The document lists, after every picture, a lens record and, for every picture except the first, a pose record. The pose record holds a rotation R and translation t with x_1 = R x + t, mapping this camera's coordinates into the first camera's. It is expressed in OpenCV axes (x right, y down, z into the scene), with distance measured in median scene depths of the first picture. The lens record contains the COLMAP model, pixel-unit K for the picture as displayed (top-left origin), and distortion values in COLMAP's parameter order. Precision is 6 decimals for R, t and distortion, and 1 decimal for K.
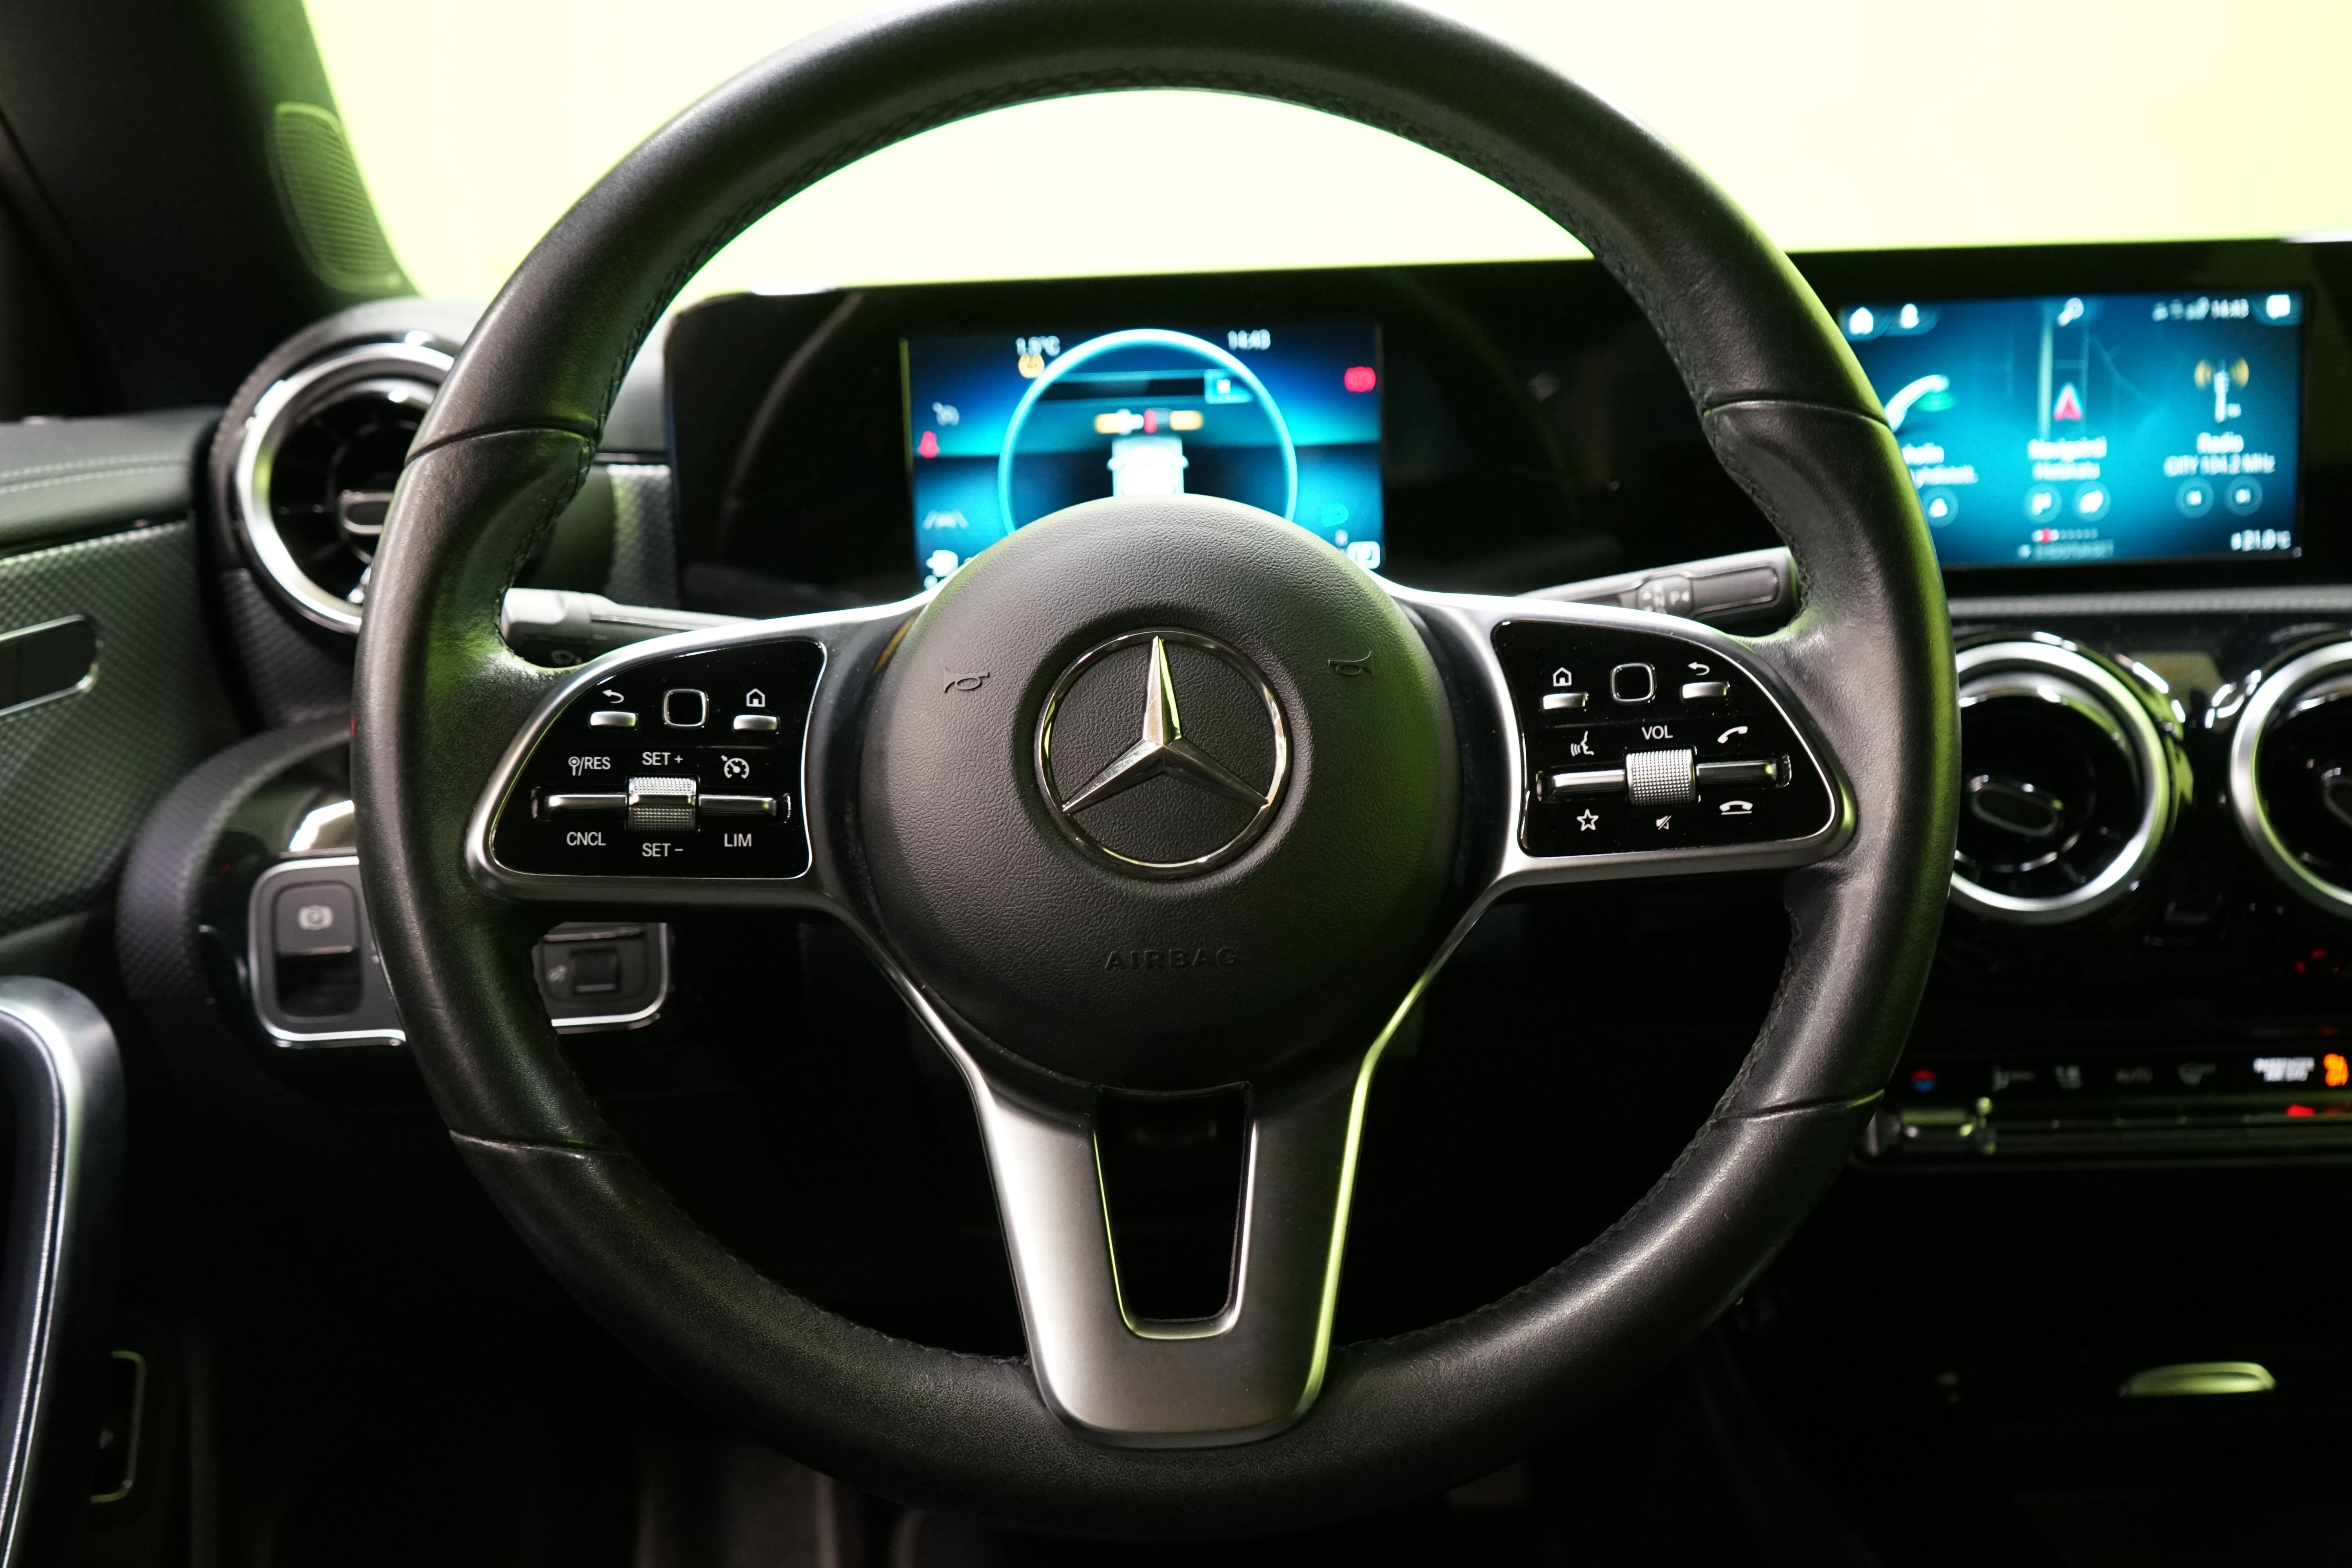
lens RADIAL K [[2128.0, 0, 1181.0], [0, 2128.0, 775.5], [0, 0, 1]] dist [0.009865, 0.009647]
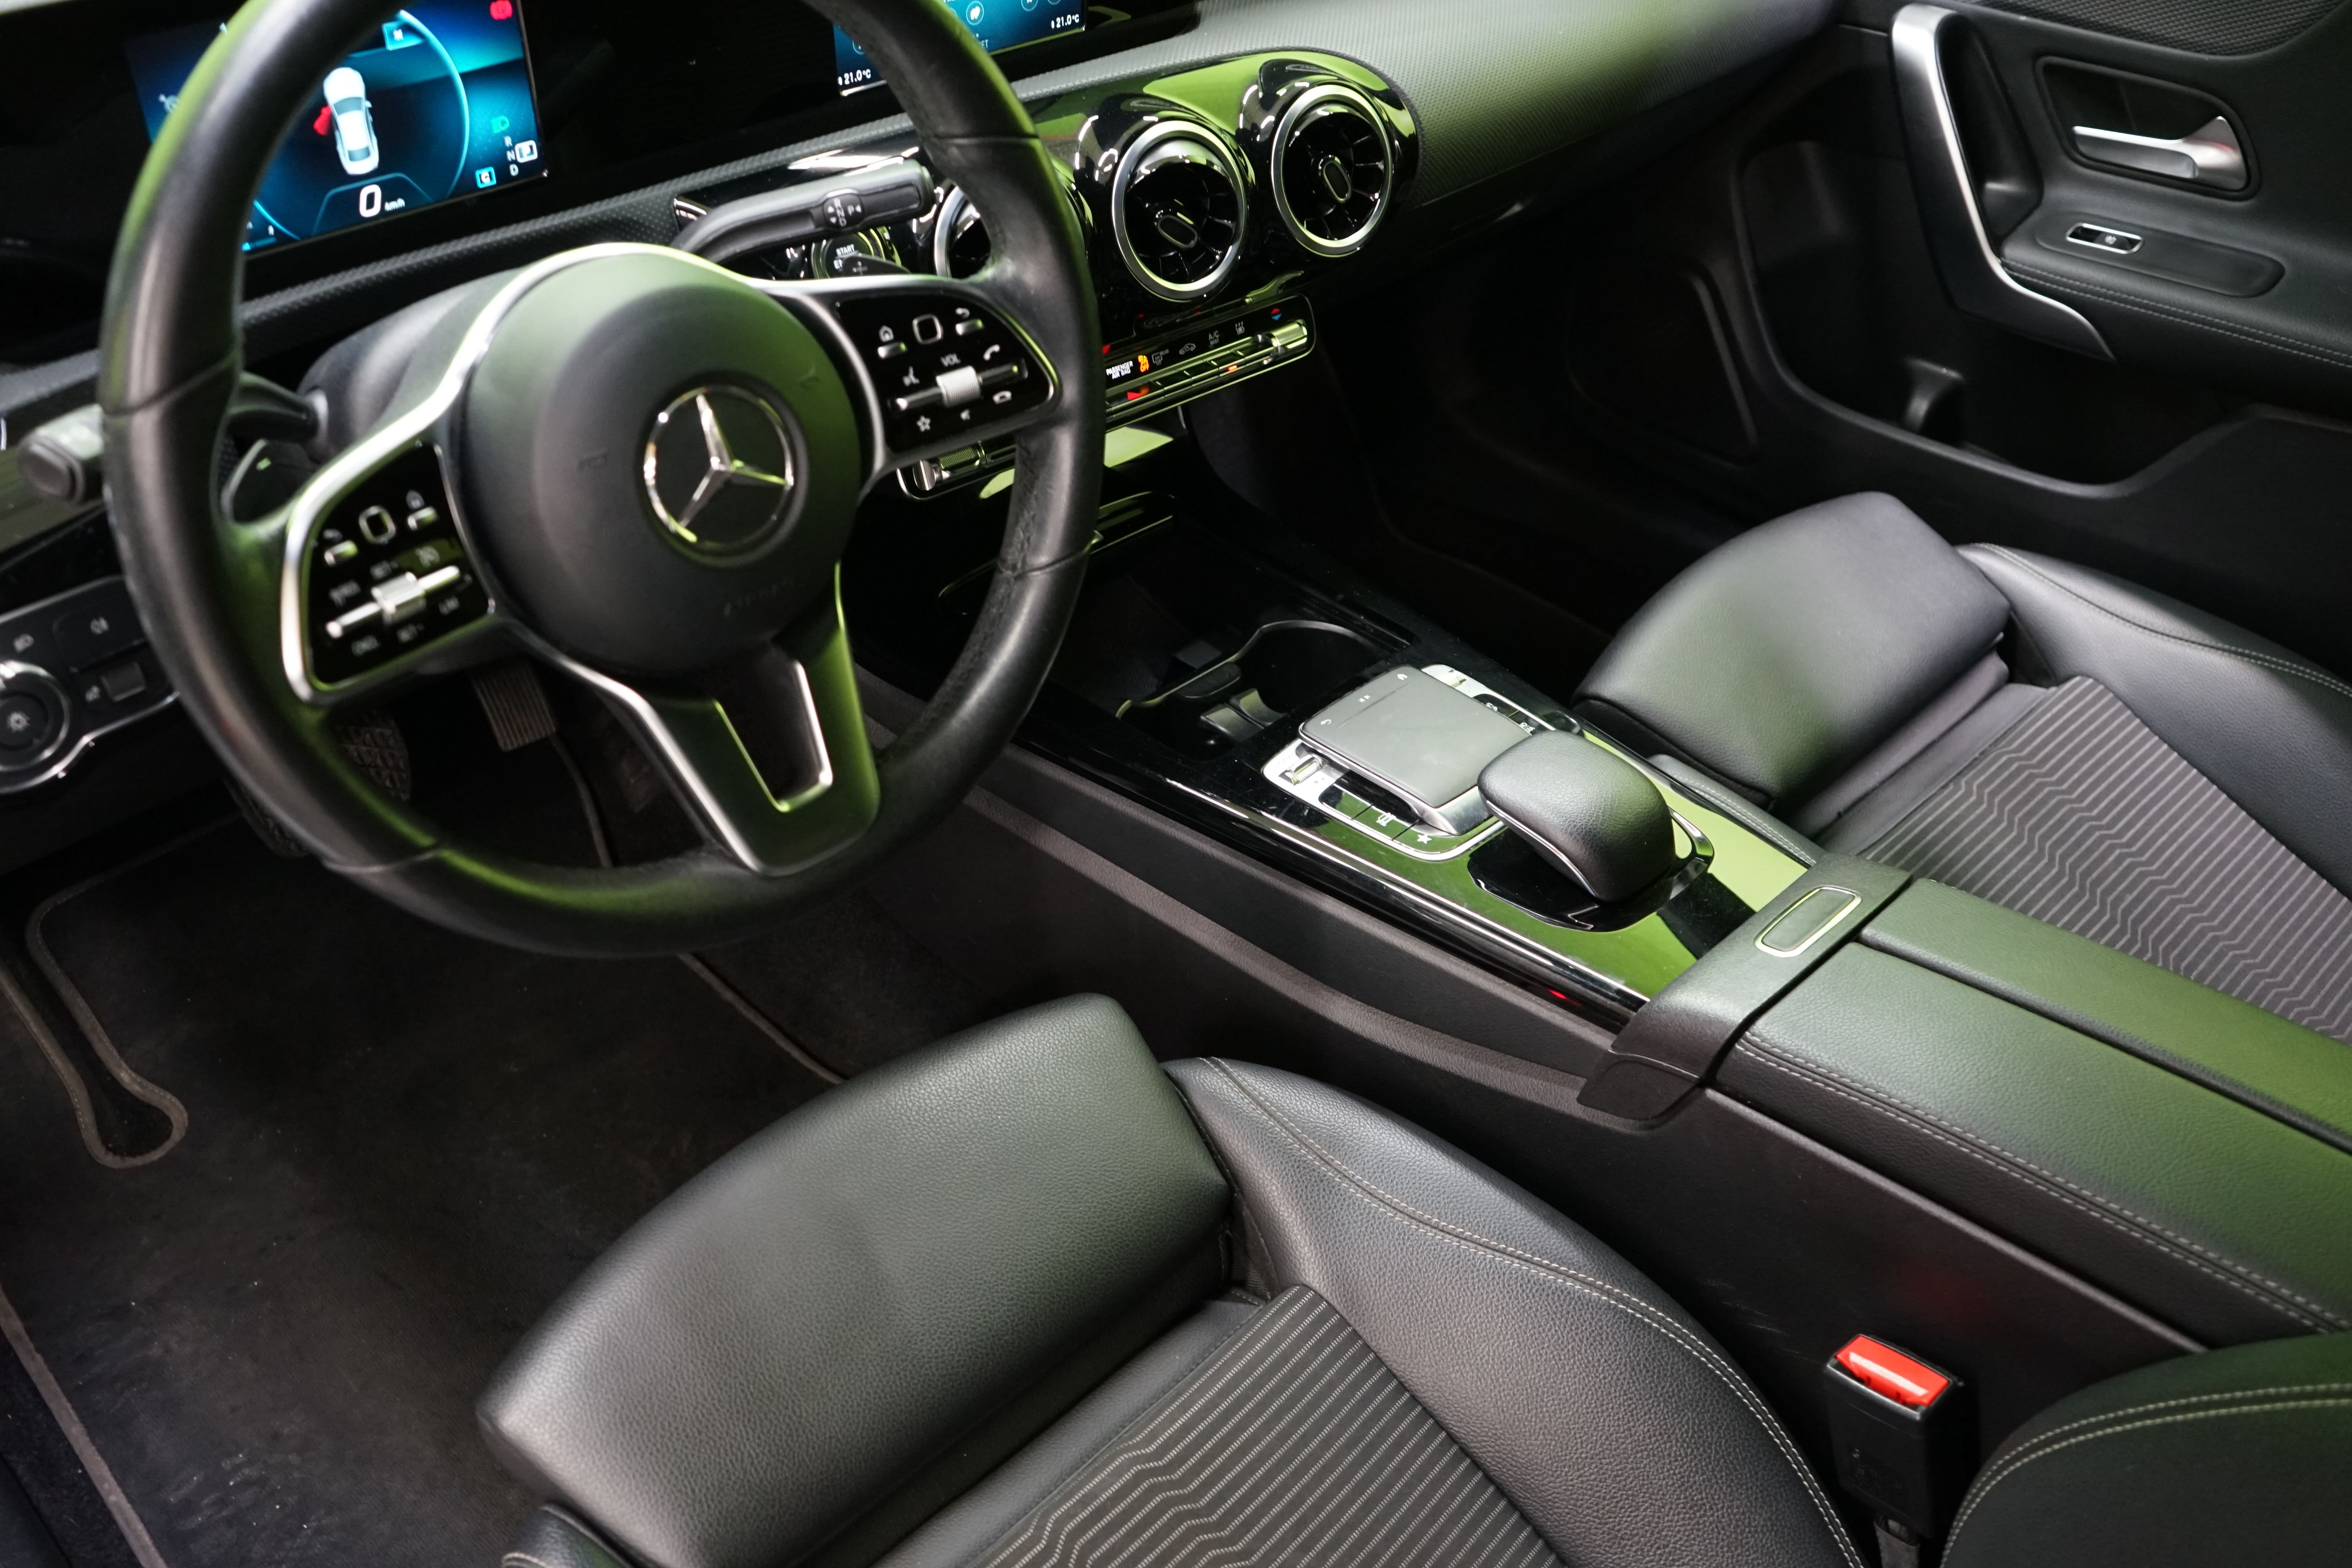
lens RADIAL K [[2128.0, 0, 1174.4], [0, 2128.0, 788.6], [0, 0, 1]] dist [0.009865, 0.009647]
pose [[0.723884, -0.376378, 0.578214, -0.711647], [0.063817, 0.871022, 0.487081, -0.512677], [-0.686964, -0.315690, 0.654538, -0.284411]]
